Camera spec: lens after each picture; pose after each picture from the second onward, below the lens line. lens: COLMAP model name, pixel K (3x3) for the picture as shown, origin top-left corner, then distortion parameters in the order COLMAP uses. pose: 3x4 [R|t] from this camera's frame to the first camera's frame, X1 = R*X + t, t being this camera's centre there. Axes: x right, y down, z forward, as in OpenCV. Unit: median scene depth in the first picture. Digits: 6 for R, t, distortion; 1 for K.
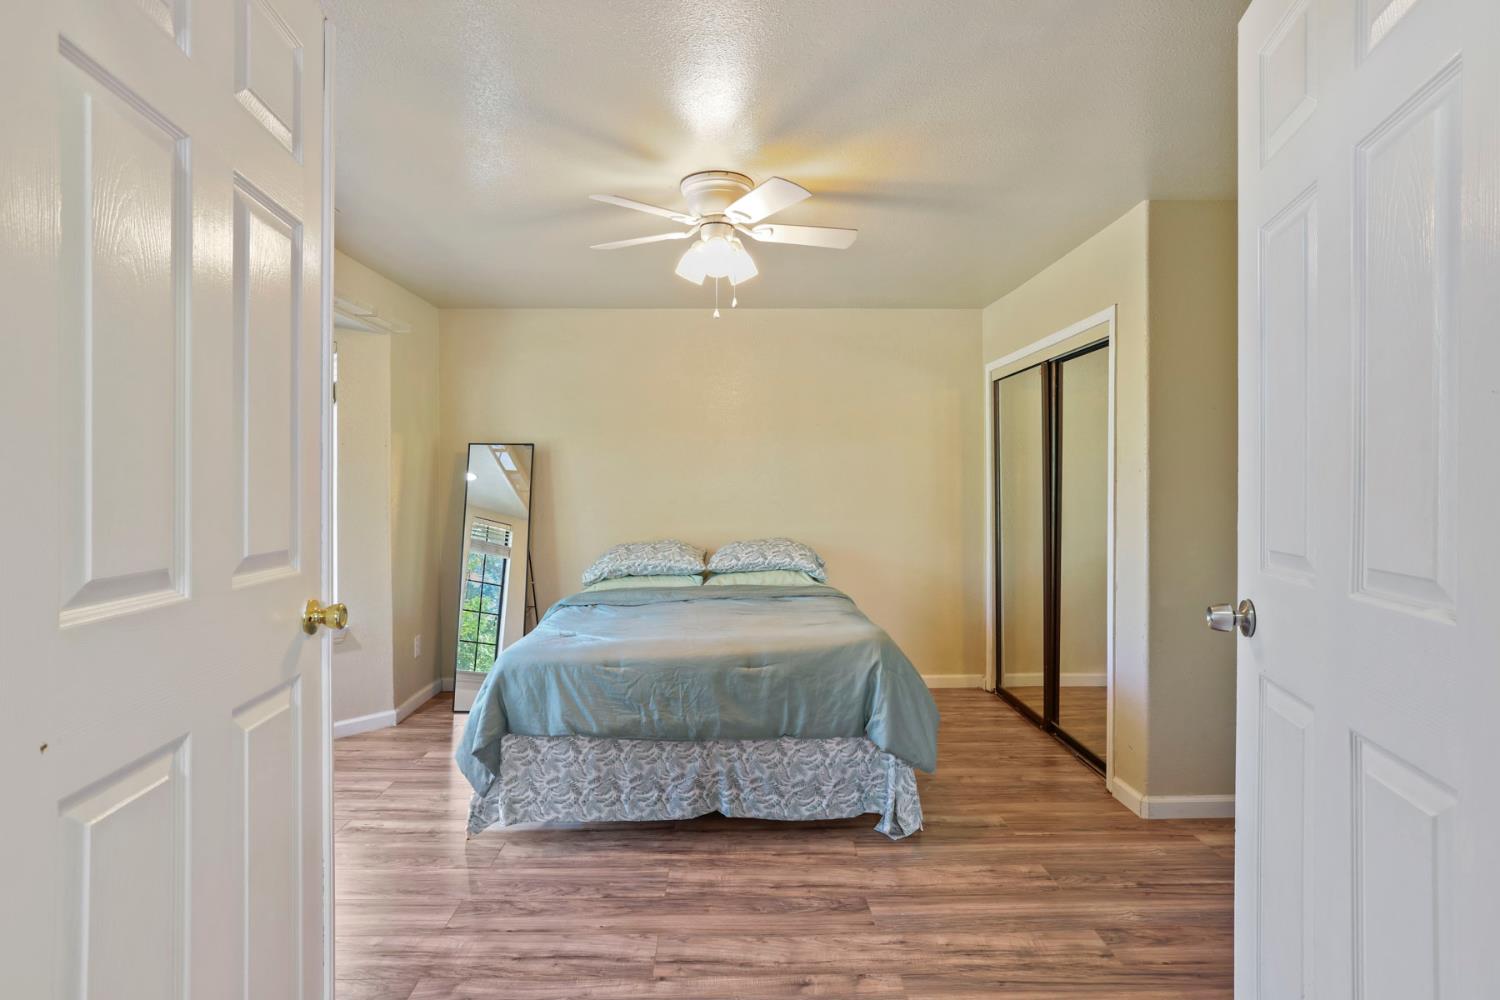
lens RADIAL K [[766.0, 0, 740.3], [0, 766.0, 492.5], [0, 0, 1]] dist [-0.004543, -0.000289]
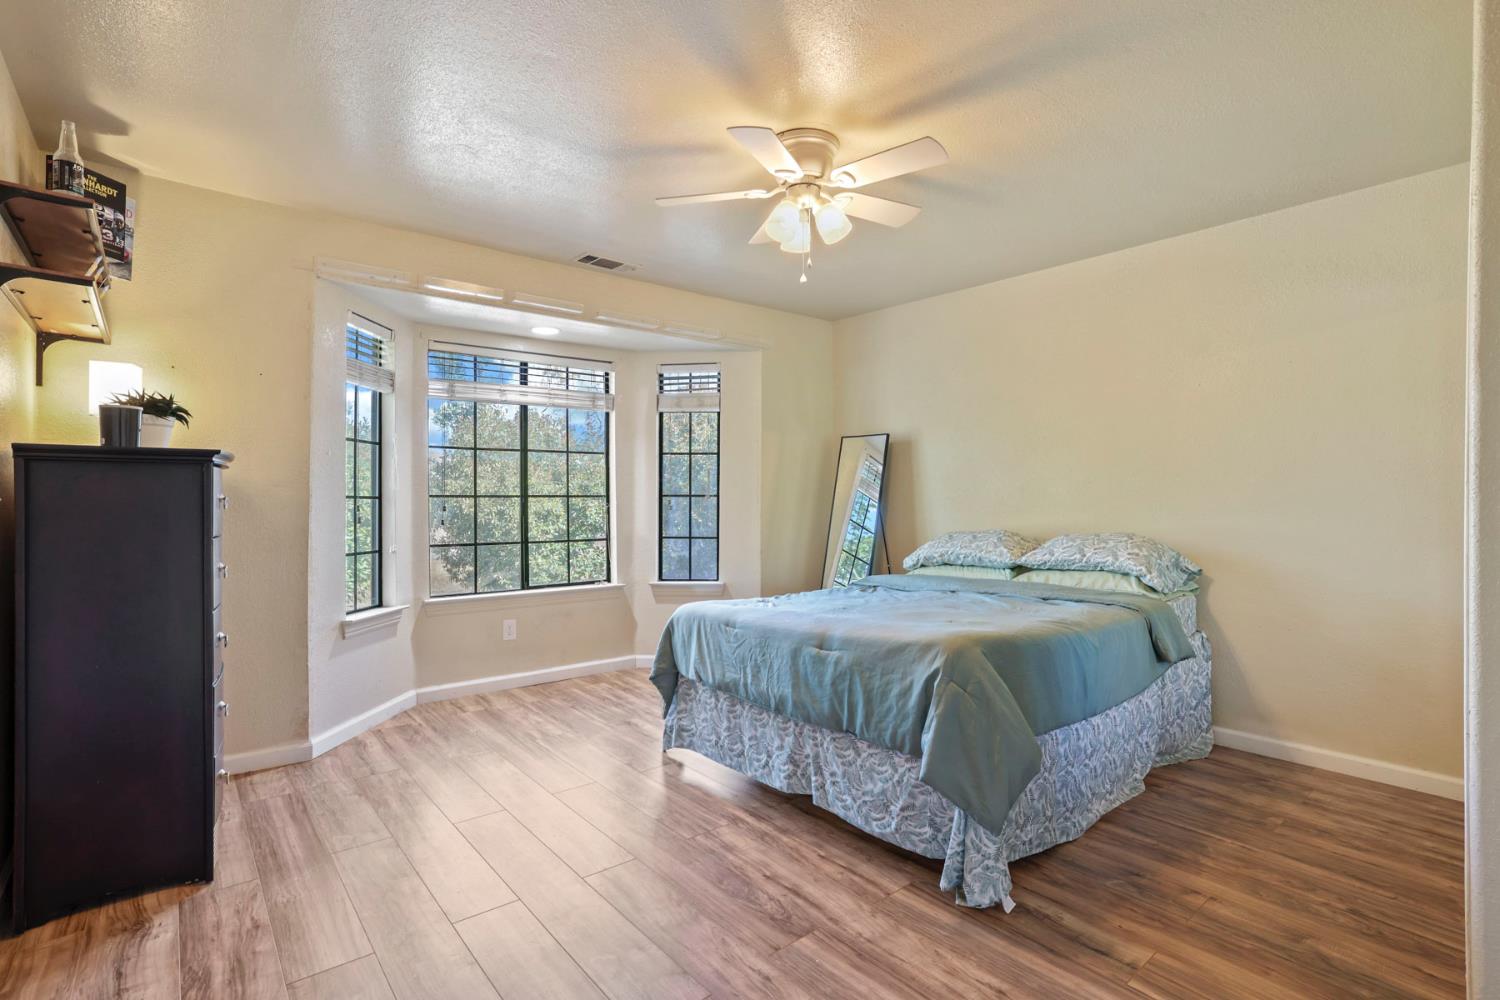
lens RADIAL K [[727.7, 0, 754.3], [0, 727.7, 500.5], [0, 0, 1]] dist [0.000752, 0.001074]
pose [[0.620597, 0.005905, -0.784108, 0.647321], [-0.007695, 0.999969, 0.001441, 0.045503], [0.784092, 0.005139, 0.620623, 0.378380]]
